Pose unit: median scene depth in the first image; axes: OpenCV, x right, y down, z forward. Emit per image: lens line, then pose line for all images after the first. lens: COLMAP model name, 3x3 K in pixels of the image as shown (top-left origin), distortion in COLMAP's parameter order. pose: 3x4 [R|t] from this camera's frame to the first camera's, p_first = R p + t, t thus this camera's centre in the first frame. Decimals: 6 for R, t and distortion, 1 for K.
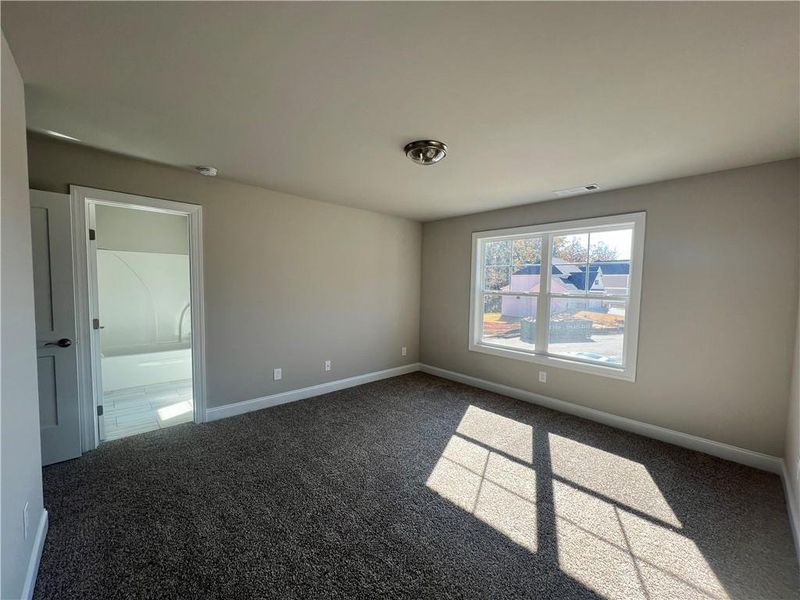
lens RADIAL K [[321.7, 0, 400.0], [0, 321.7, 300.0], [0, 0, 1]] dist [-0.001291, -0.000125]
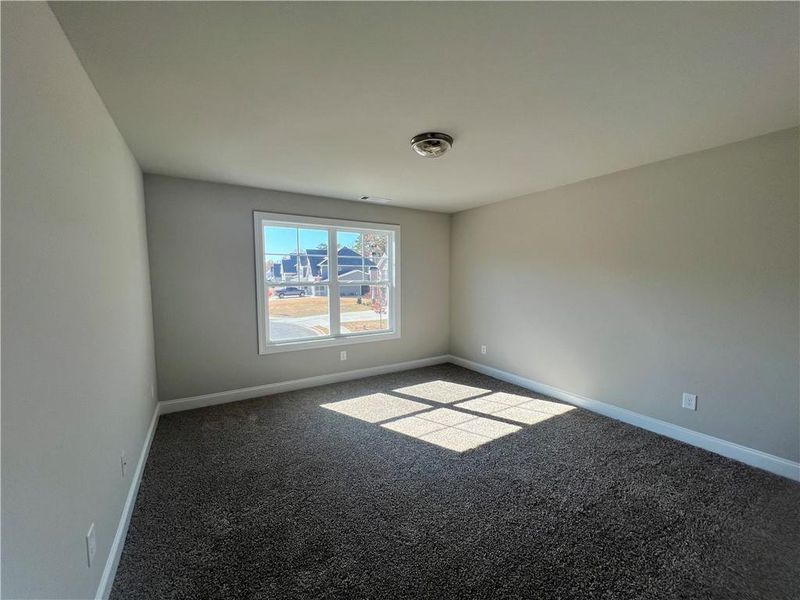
lens RADIAL K [[323.7, 0, 398.9], [0, 323.7, 310.4], [0, 0, 1]] dist [-0.000625, -0.000029]
pose [[0.212725, -0.141647, 0.966791, -0.835833], [0.050125, 0.989716, 0.133976, -0.092047], [-0.975825, 0.019960, 0.217638, 0.751446]]
